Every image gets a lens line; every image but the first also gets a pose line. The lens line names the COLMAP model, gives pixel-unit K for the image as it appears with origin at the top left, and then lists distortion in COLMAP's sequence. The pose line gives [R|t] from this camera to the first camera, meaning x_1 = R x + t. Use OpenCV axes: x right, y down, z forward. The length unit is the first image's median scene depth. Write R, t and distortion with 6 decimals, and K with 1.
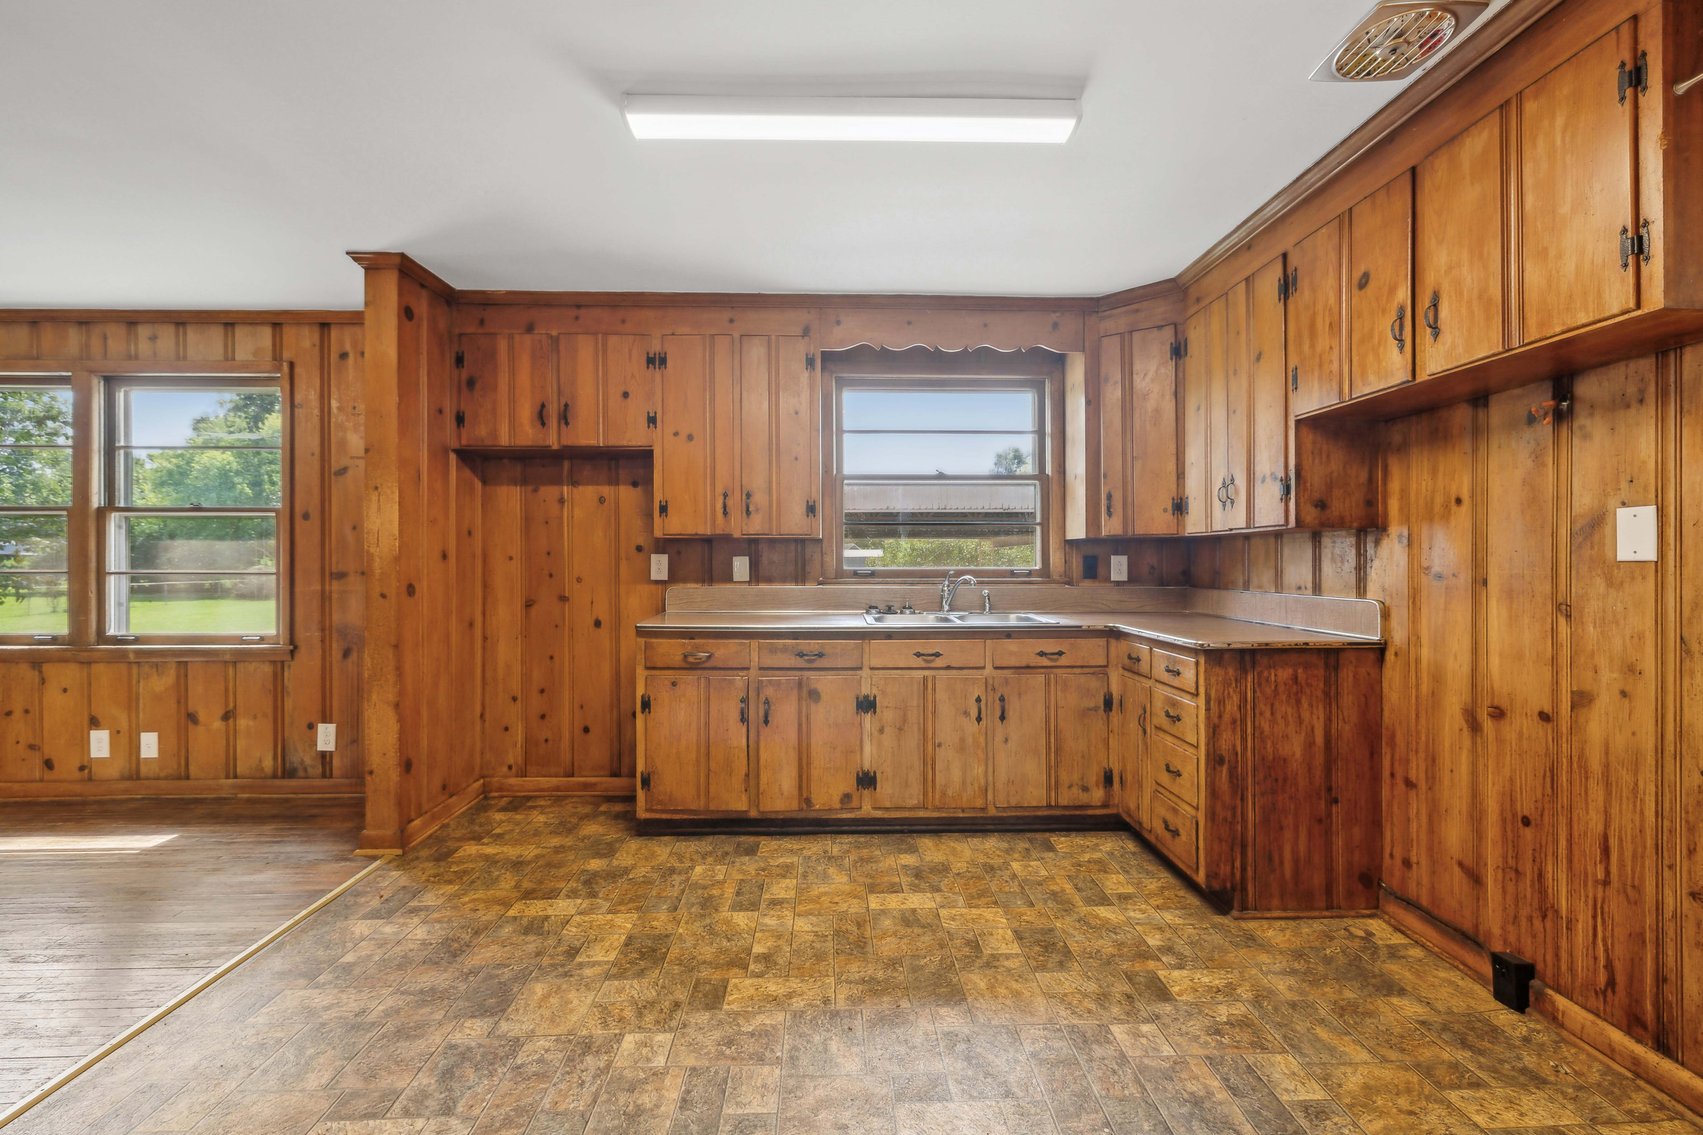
lens RADIAL K [[731.8, 0, 849.5], [0, 731.8, 560.2], [0, 0, 1]] dist [0.000735, 0.001264]
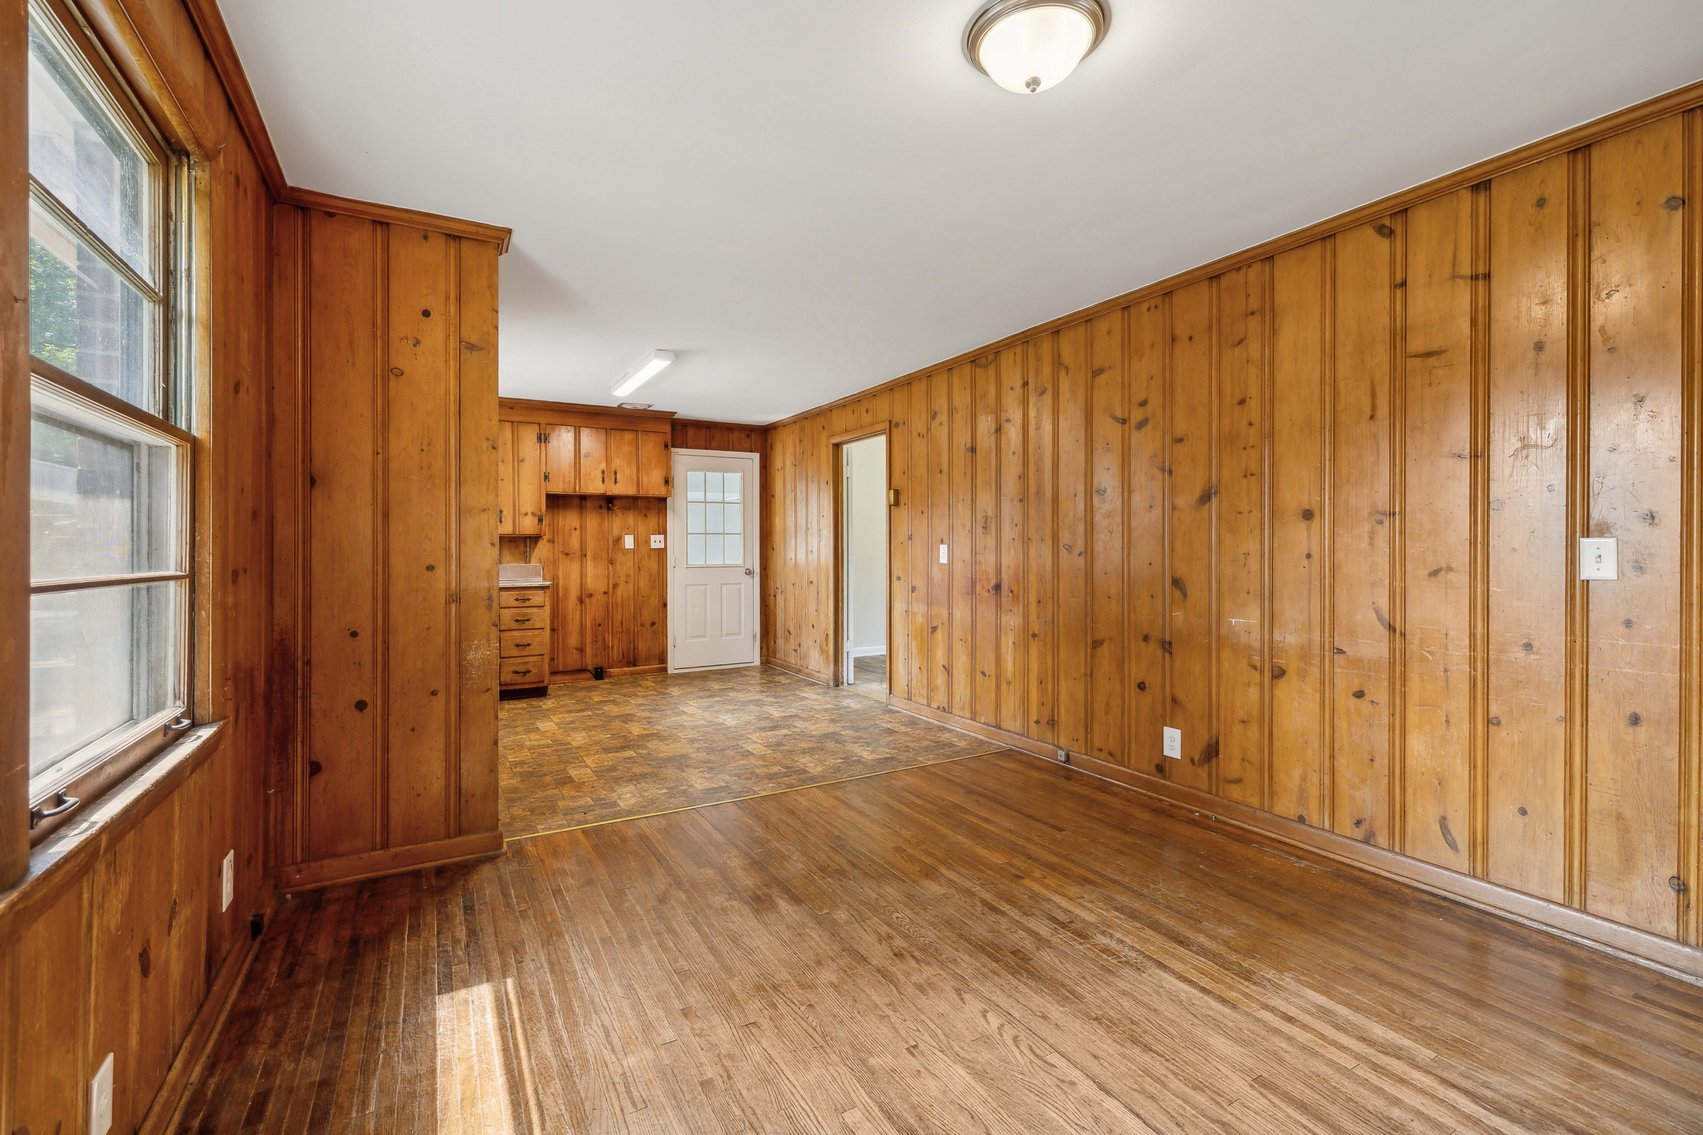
lens RADIAL K [[731.8, 0, 841.7], [0, 731.8, 554.7], [0, 0, 1]] dist [0.000735, 0.001264]
pose [[-0.466776, -0.004245, 0.884365, -1.643344], [0.007151, 0.999938, 0.008575, 0.004986], [-0.884346, 0.010327, -0.466717, 1.001976]]
